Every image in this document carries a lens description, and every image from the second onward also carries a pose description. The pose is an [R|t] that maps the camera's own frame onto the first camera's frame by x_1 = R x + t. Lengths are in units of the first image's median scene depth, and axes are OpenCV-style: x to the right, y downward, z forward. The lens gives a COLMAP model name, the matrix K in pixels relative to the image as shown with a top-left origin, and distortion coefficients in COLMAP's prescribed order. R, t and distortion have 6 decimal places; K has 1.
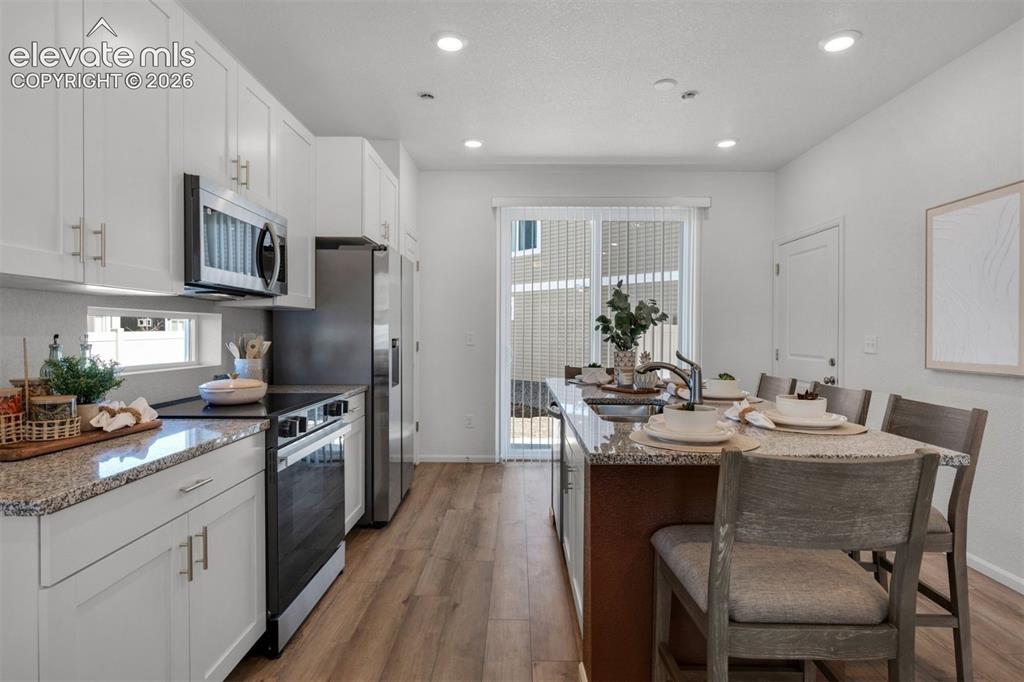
lens RADIAL K [[532.5, 0, 515.3], [0, 532.5, 340.1], [0, 0, 1]] dist [0.001629, 0.000268]
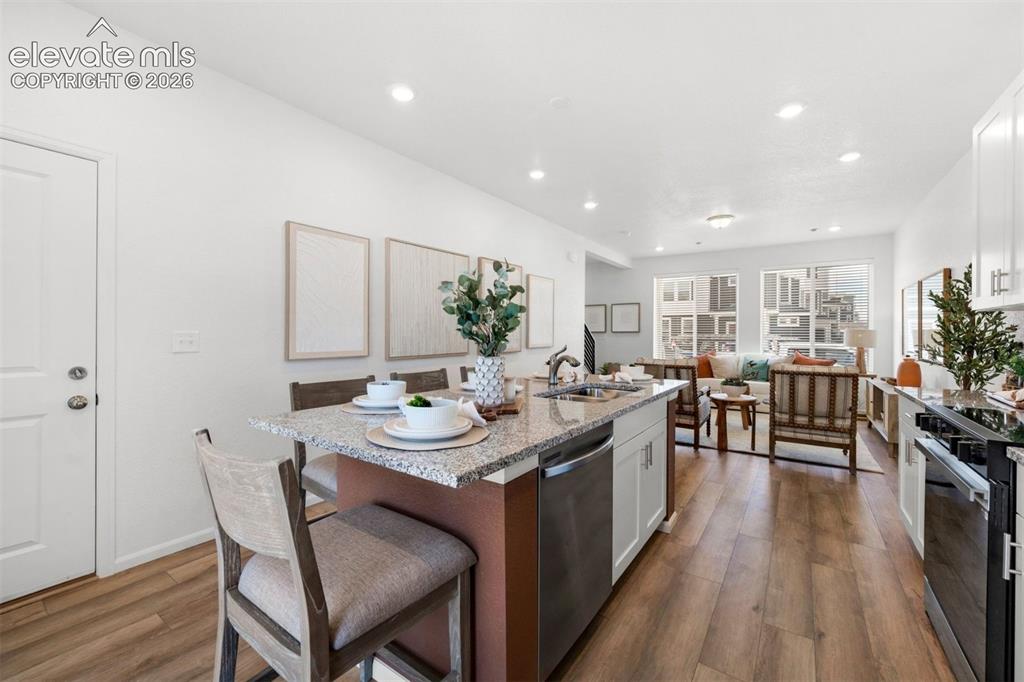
lens RADIAL K [[413.0, 0, 508.8], [0, 413.0, 334.2], [0, 0, 1]] dist [-0.001503, -0.000300]
pose [[-0.817628, -0.011005, 0.575641, -0.152617], [-0.003238, 0.999889, 0.014516, -0.018277], [-0.575737, 0.010005, -0.817573, 1.669257]]
